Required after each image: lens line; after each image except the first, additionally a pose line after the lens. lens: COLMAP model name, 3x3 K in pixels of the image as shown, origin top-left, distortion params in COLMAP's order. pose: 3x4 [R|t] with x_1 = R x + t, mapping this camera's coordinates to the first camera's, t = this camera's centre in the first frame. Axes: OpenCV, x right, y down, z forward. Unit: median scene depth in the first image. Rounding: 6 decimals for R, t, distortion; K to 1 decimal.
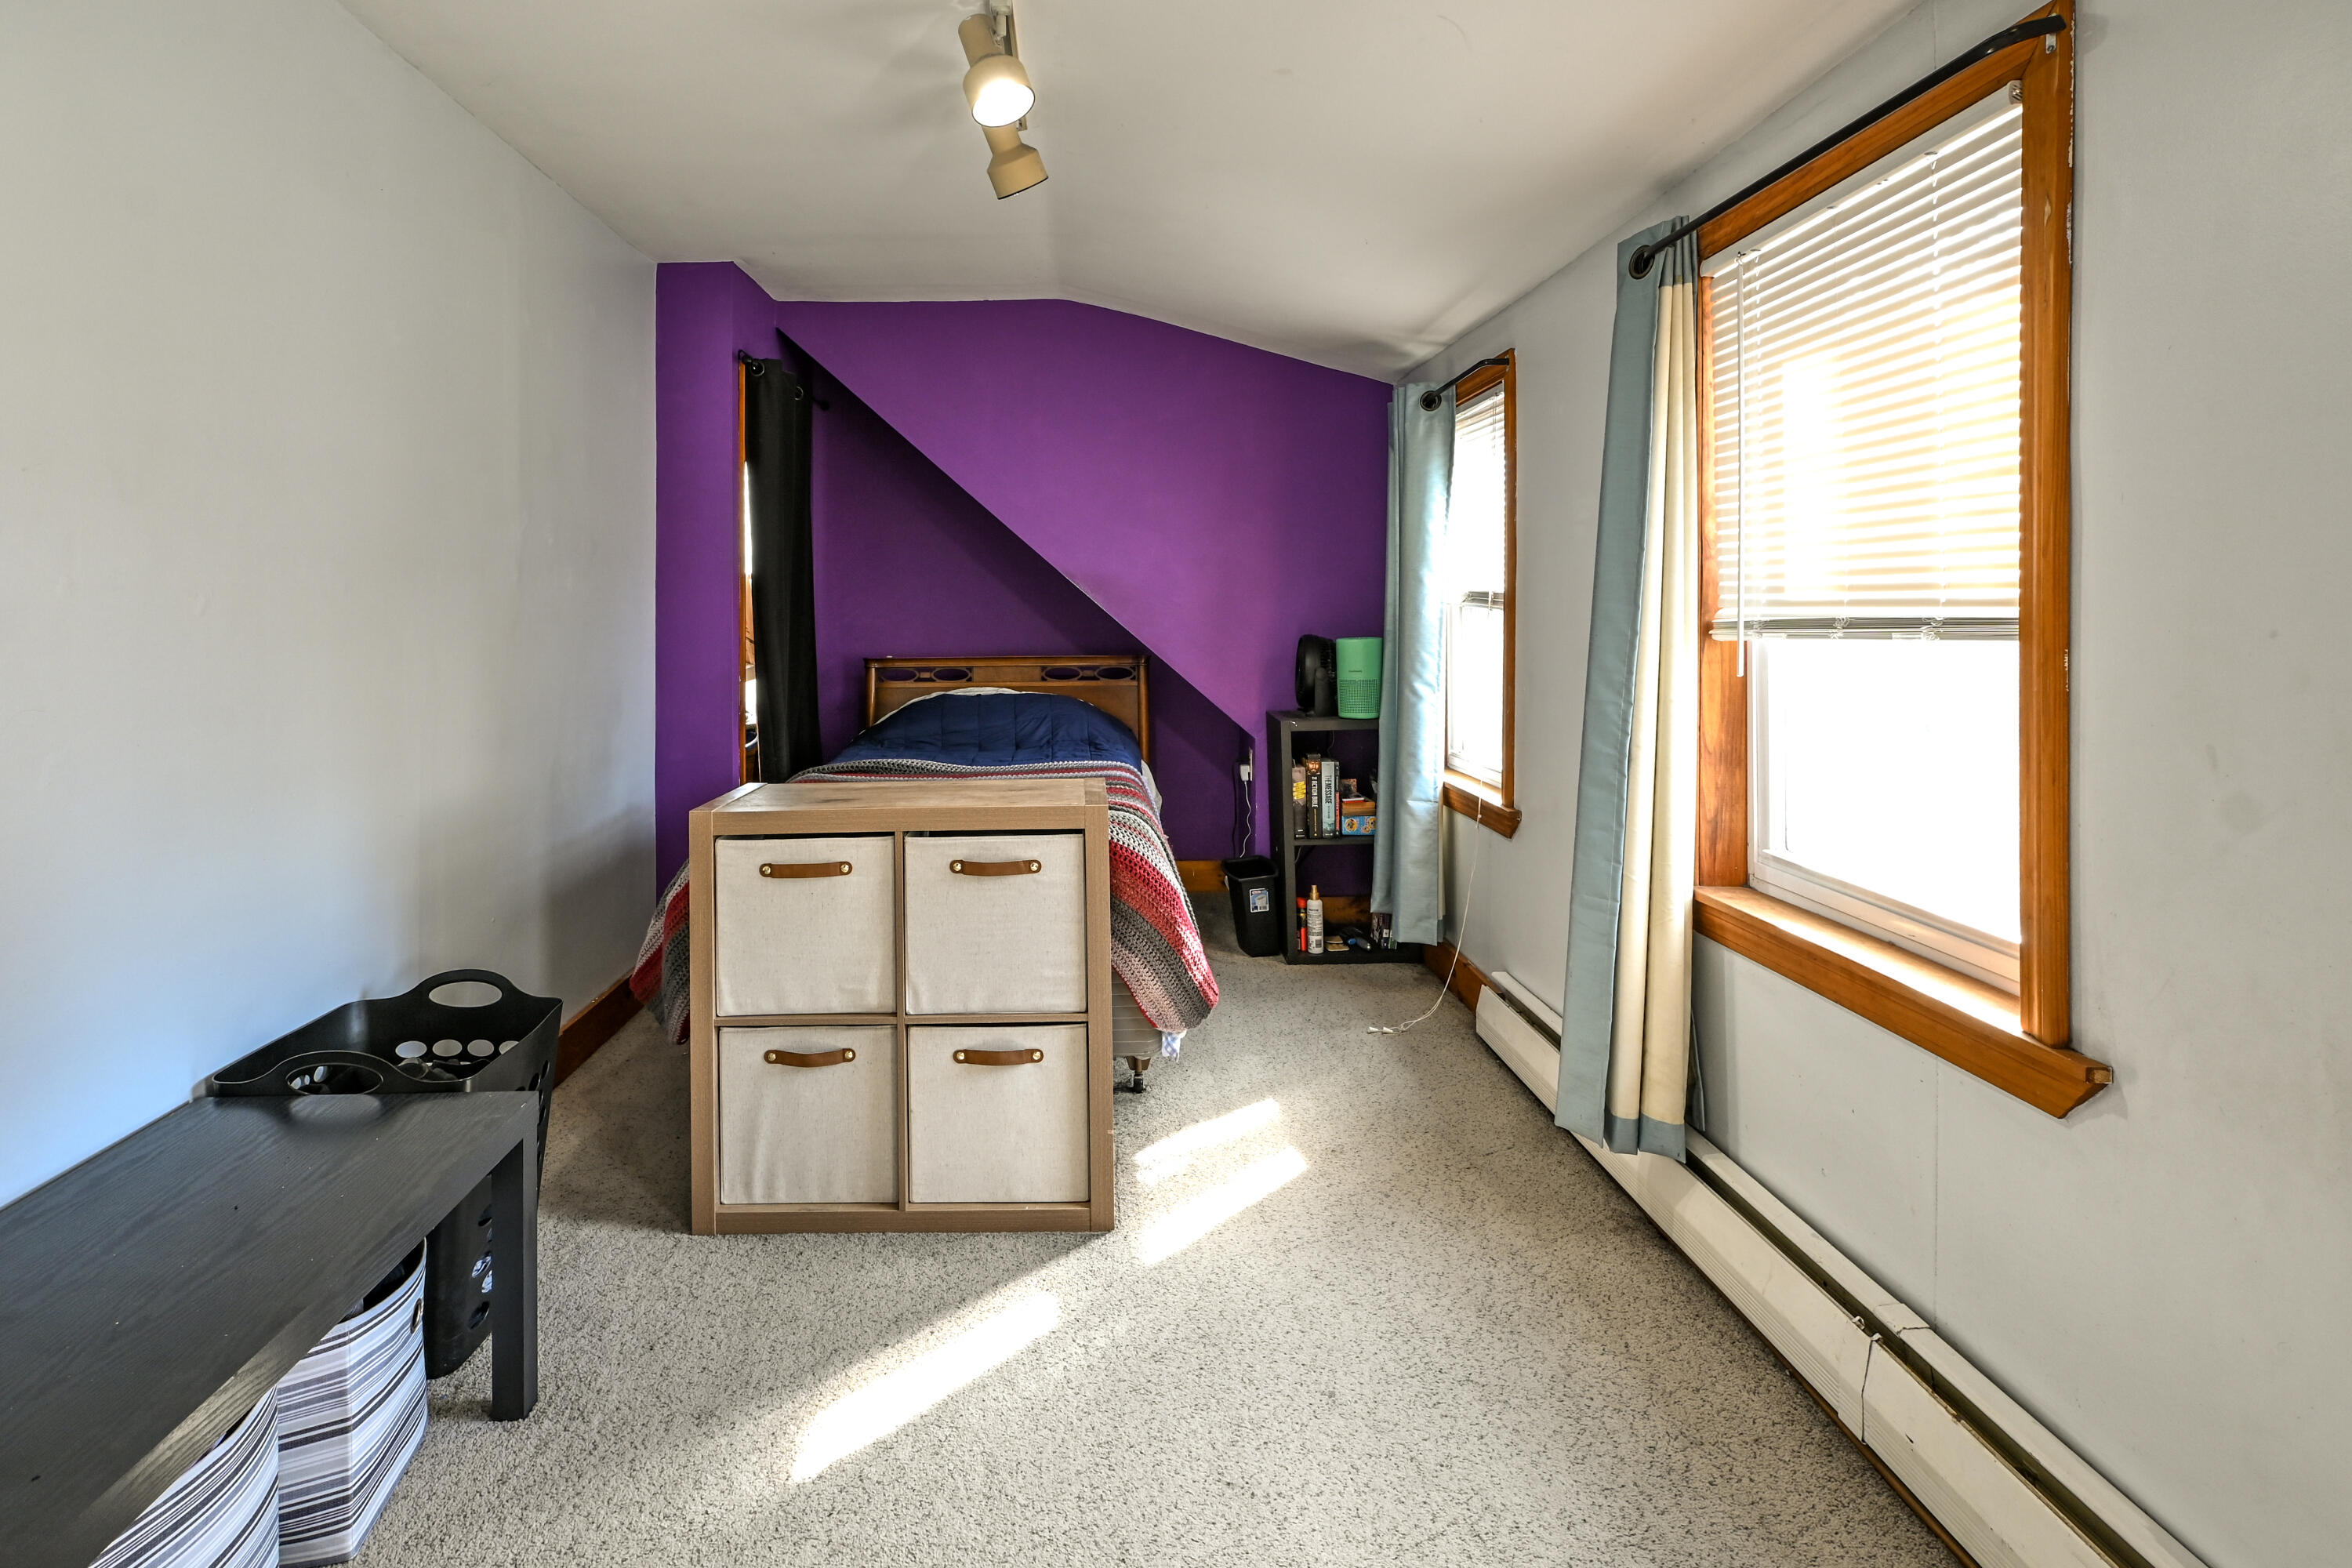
lens RADIAL K [[1252.7, 0, 1175.8], [0, 1252.7, 636.9], [0, 0, 1]] dist [0.001619, 0.000321]
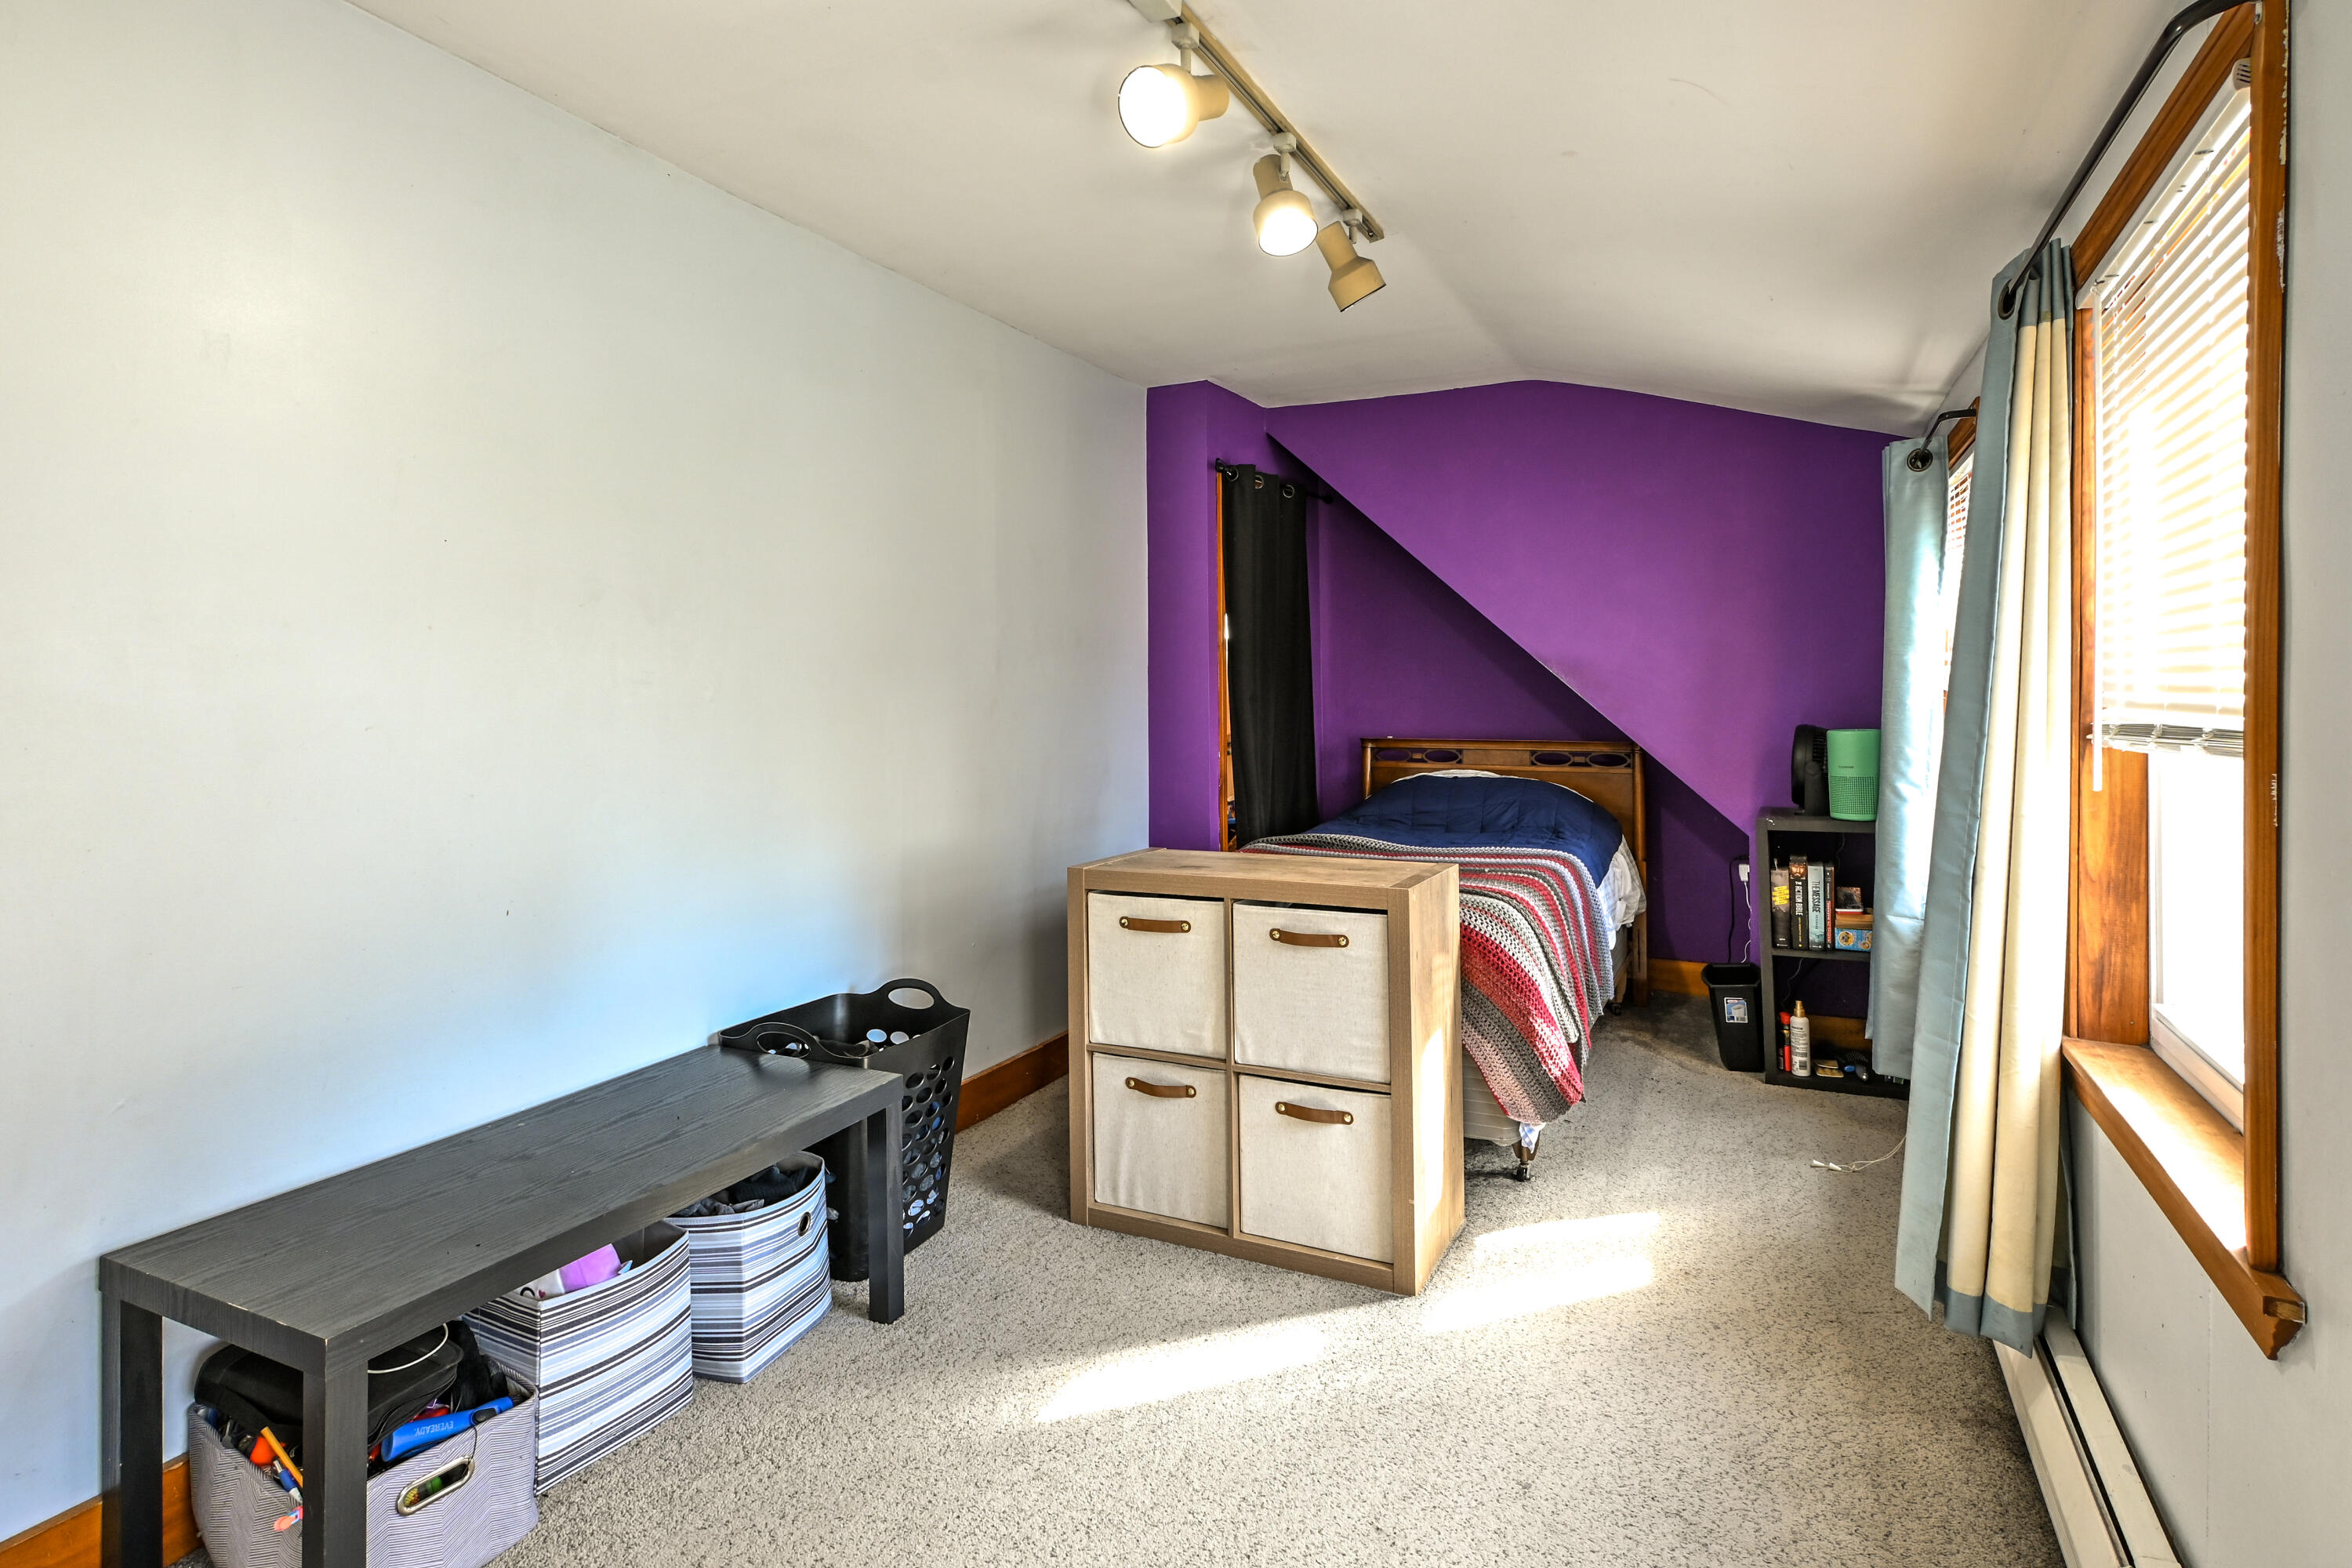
lens RADIAL K [[1219.8, 0, 1138.2], [0, 1219.8, 740.0], [0, 0, 1]] dist [0.000992, 0.000795]
pose [[0.897304, 0.023918, -0.440765, 0.179736], [-0.015650, 0.999627, 0.022385, -0.008054], [0.441136, -0.013188, 0.897343, -0.006161]]
